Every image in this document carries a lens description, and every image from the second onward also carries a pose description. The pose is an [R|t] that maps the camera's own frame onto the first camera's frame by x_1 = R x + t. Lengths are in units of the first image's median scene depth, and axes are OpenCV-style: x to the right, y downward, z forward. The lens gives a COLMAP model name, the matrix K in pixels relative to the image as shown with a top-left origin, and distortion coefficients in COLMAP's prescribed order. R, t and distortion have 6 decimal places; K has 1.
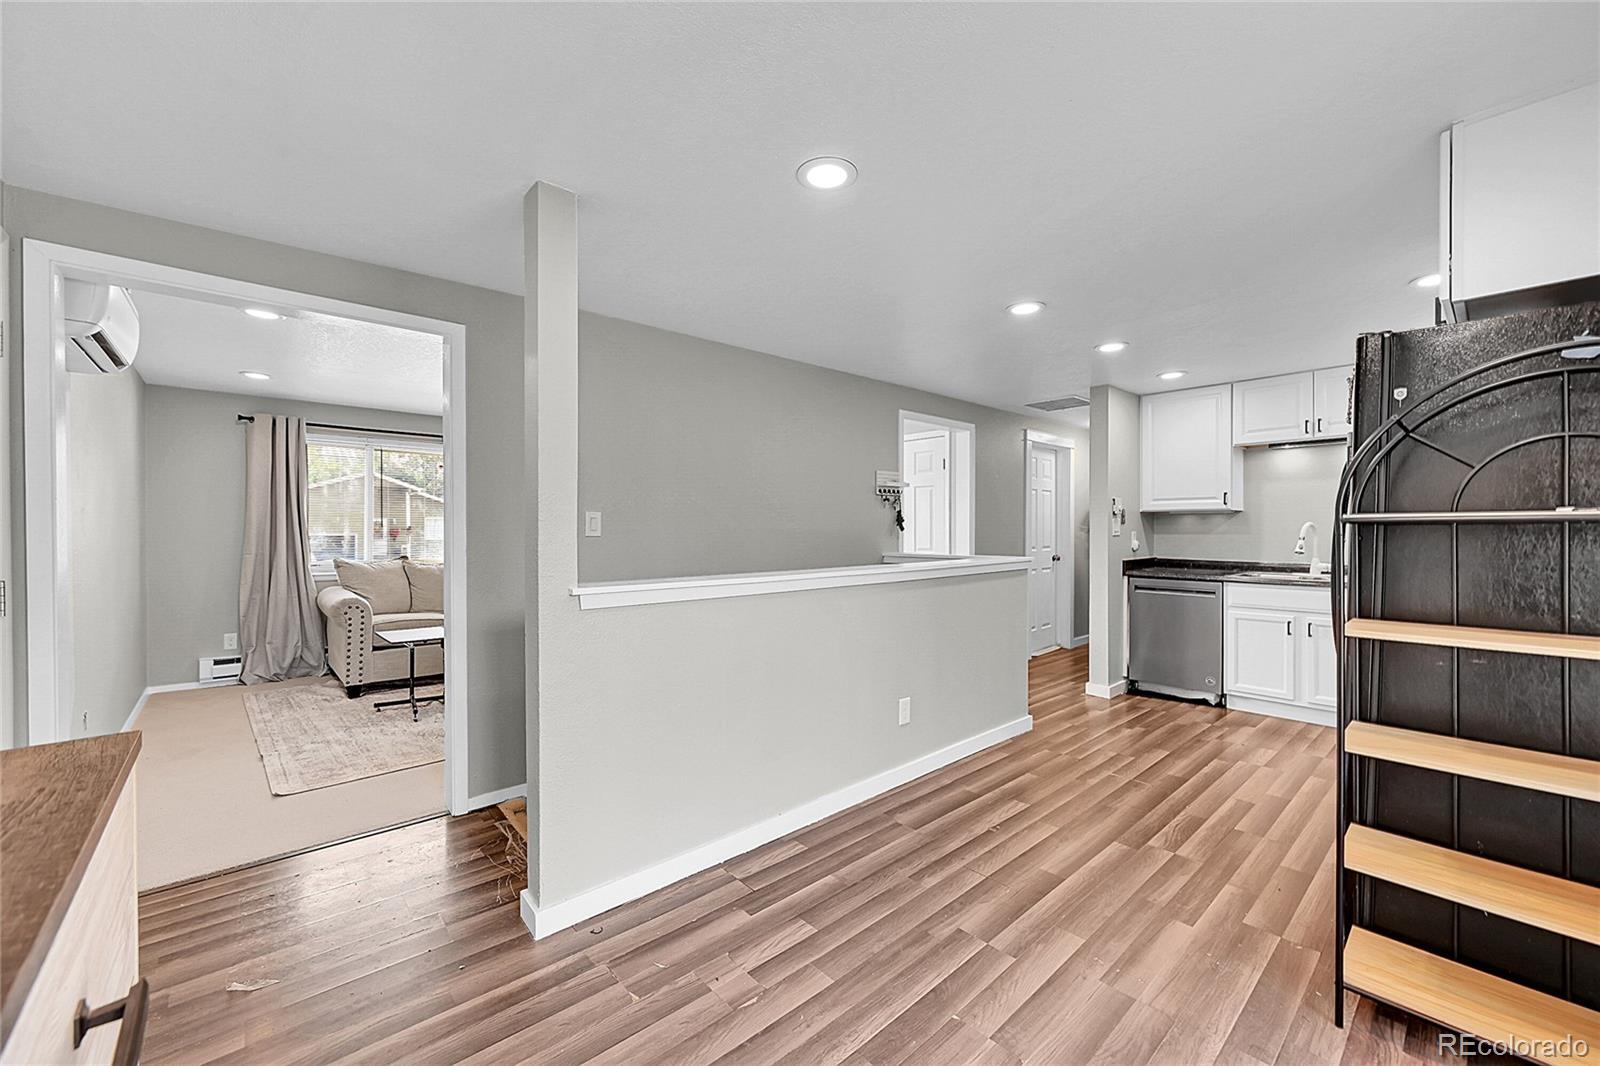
lens RADIAL K [[629.3, 0, 799.6], [0, 629.3, 528.8], [0, 0, 1]] dist [-0.001257, -0.000312]
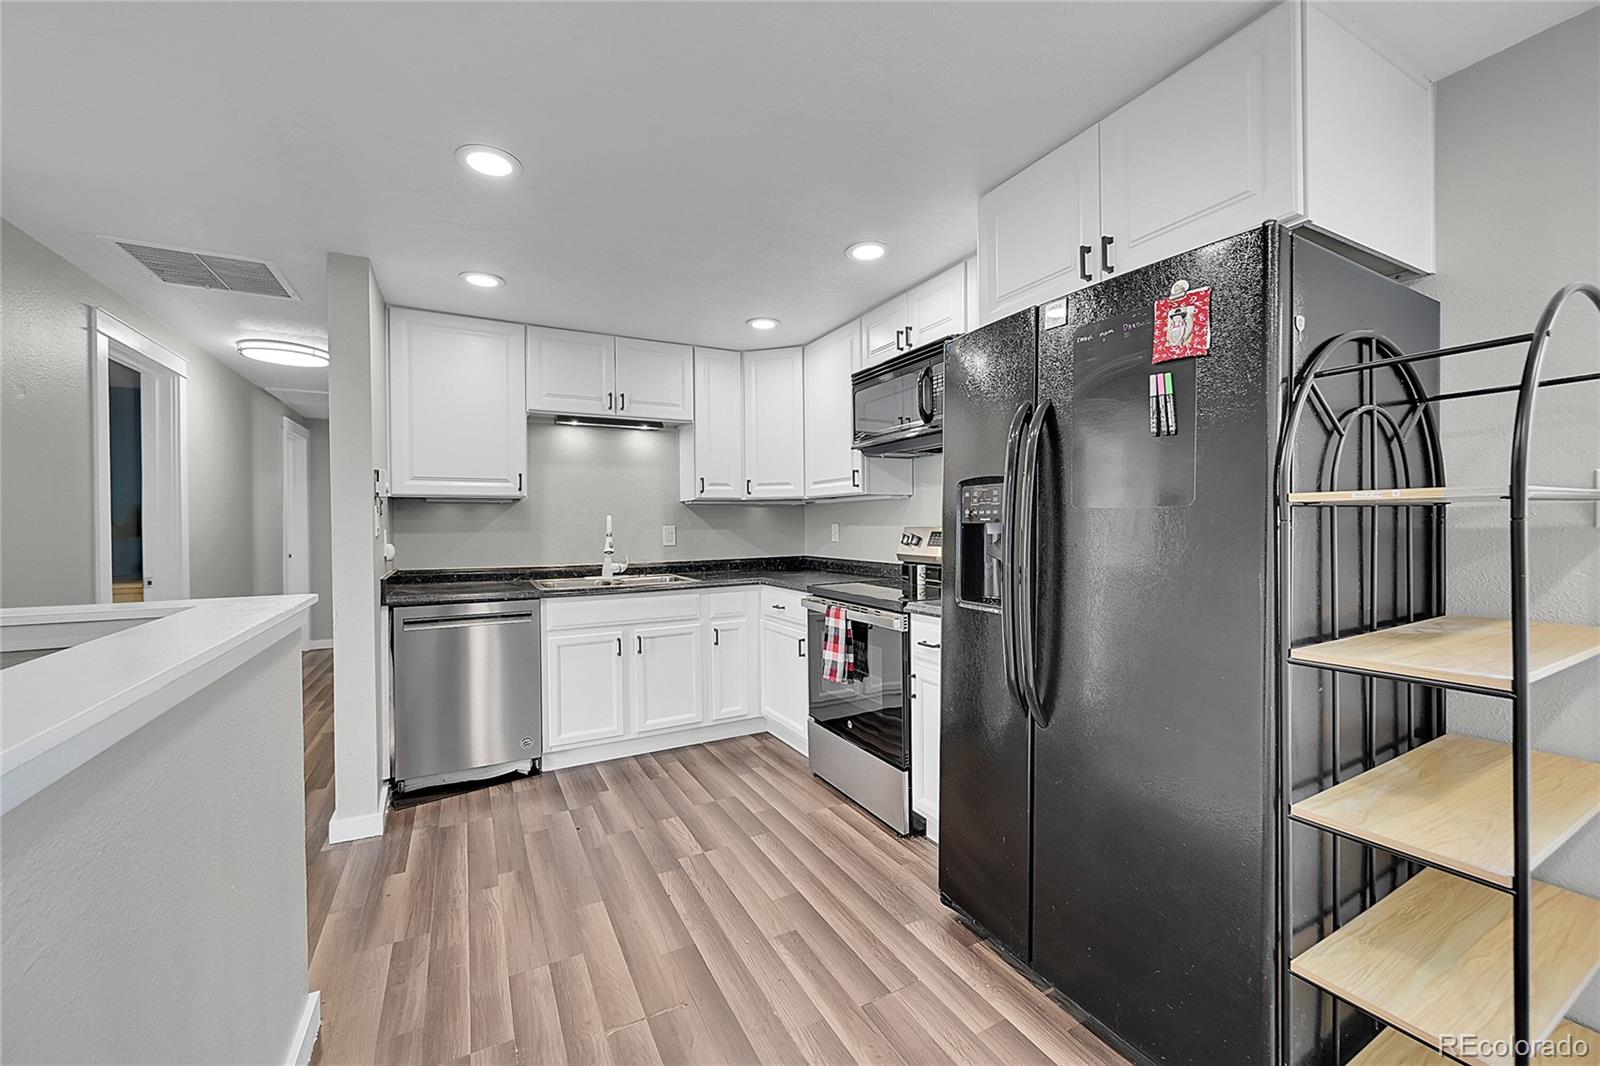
lens RADIAL K [[629.3, 0, 799.6], [0, 629.3, 528.8], [0, 0, 1]] dist [-0.001257, -0.000312]
pose [[0.229583, -0.010873, 0.973228, 0.050486], [0.007882, 0.999926, 0.009311, 0.001710], [-0.973257, 0.005533, 0.229651, 0.559809]]
